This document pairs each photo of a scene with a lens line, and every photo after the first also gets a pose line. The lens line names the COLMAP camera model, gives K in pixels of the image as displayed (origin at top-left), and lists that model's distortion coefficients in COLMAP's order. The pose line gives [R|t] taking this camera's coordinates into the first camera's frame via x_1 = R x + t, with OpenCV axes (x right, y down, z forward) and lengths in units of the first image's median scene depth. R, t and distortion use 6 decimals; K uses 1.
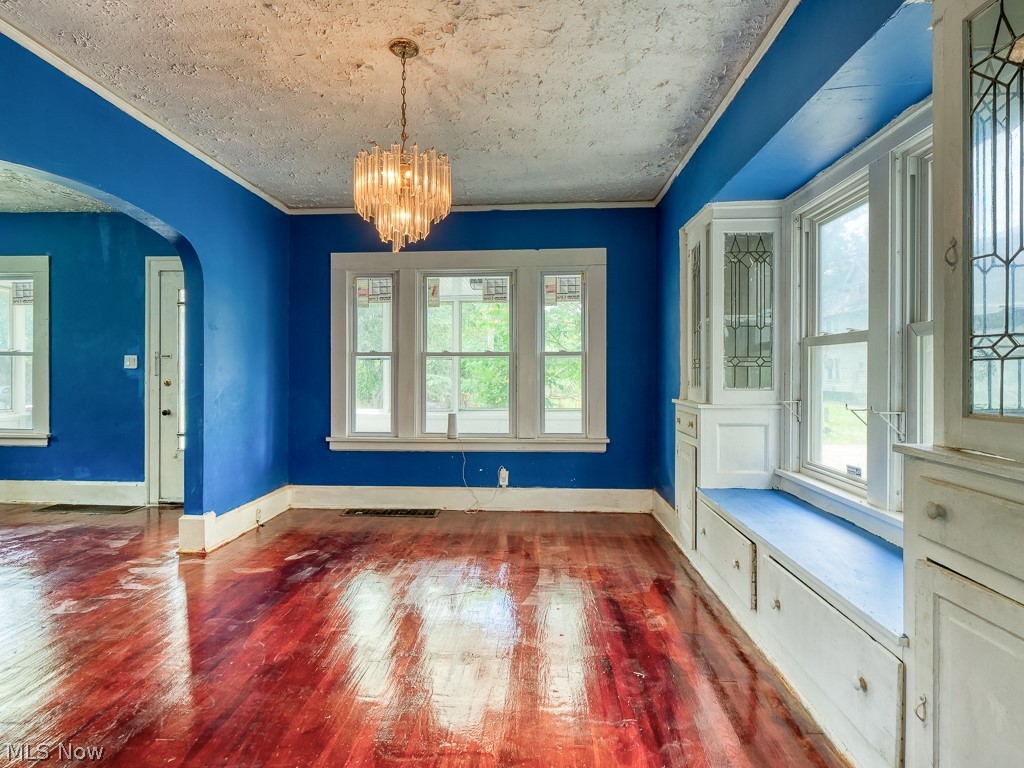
lens RADIAL K [[558.8, 0, 512.9], [0, 558.8, 373.0], [0, 0, 1]] dist [-0.002776, 0.000333]
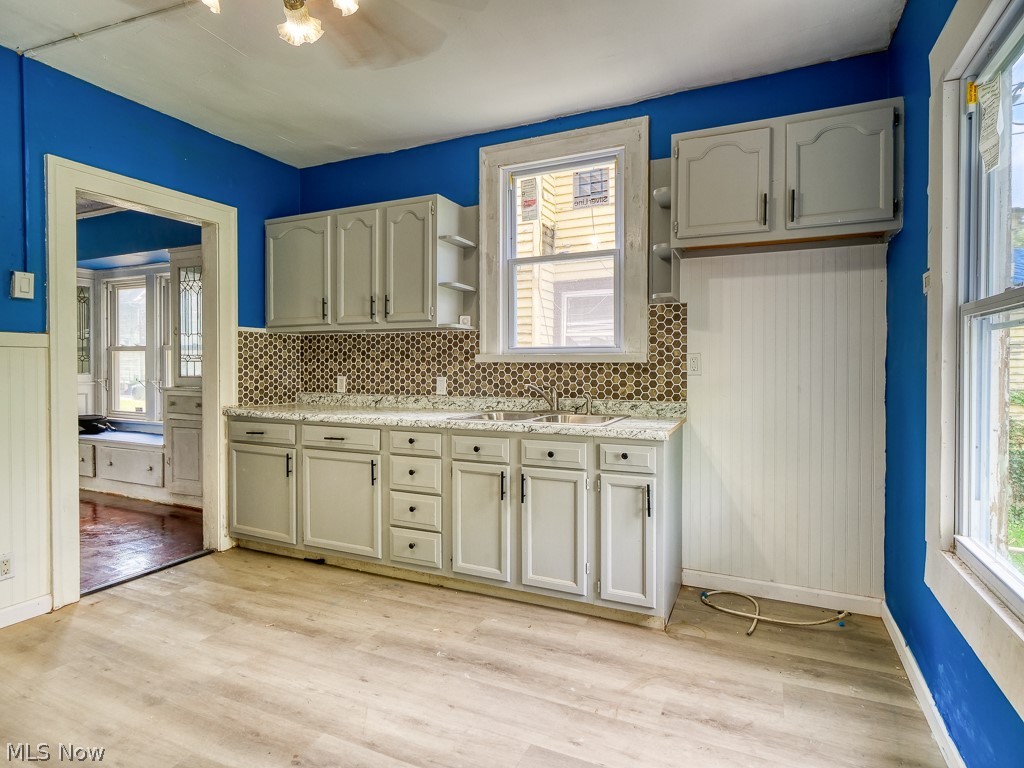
lens RADIAL K [[558.8, 0, 512.0], [0, 558.8, 374.5], [0, 0, 1]] dist [-0.002776, 0.000333]
pose [[0.376616, -0.016235, 0.926227, -0.901500], [-0.002366, 0.999826, 0.018487, -0.006529], [-0.926366, -0.009154, 0.376513, -1.230673]]
